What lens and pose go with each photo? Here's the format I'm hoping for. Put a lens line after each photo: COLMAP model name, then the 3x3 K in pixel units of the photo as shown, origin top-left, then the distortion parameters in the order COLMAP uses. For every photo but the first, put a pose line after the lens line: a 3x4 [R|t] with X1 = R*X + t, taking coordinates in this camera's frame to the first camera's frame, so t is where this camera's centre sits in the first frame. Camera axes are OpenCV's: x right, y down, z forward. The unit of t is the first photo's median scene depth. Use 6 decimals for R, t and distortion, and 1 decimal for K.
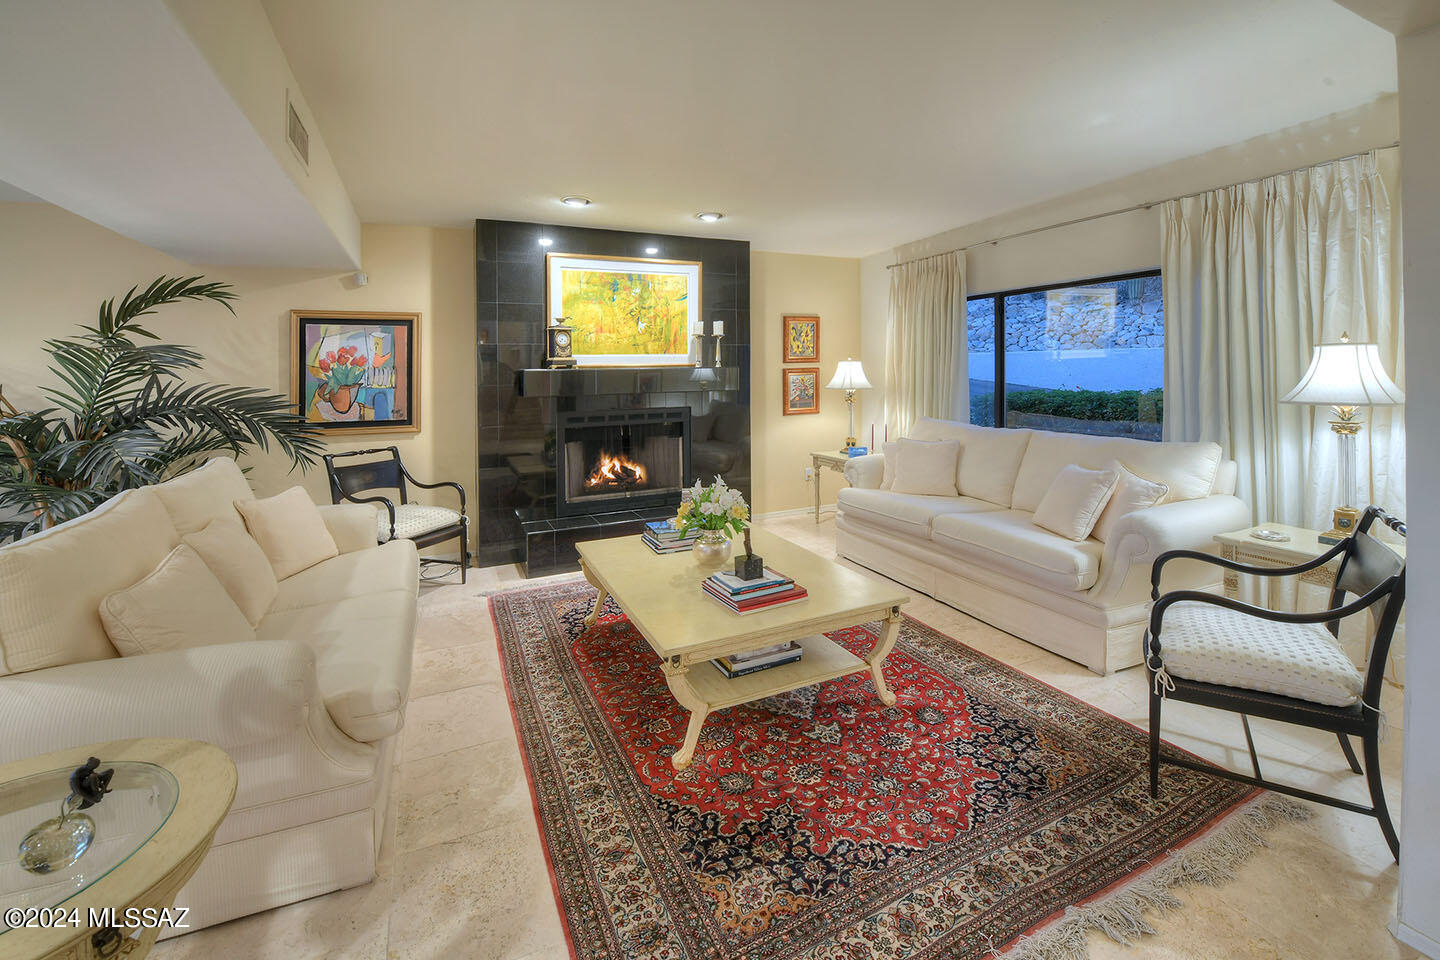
lens RADIAL K [[613.9, 0, 749.2], [0, 613.9, 377.3], [0, 0, 1]] dist [-0.015780, -0.000928]
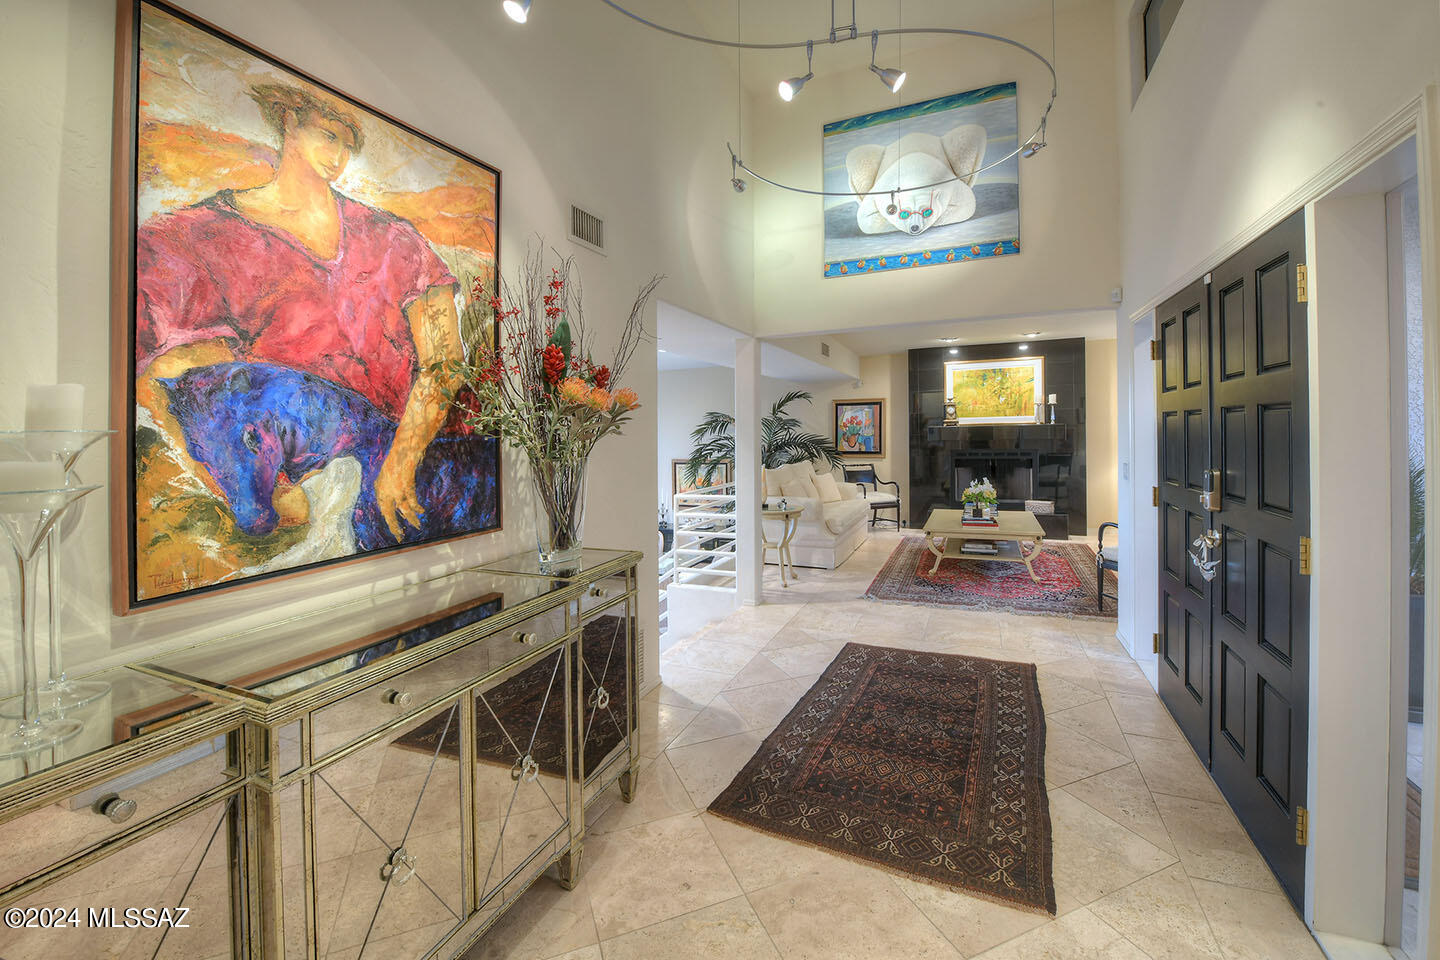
lens RADIAL K [[613.9, 0, 747.1], [0, 613.9, 432.1], [0, 0, 1]] dist [-0.015780, -0.000928]
pose [[0.673256, 0.002060, -0.739407, 0.663917], [0.001226, 0.999992, 0.003902, -0.003167], [0.739409, -0.003533, 0.673248, -0.708294]]
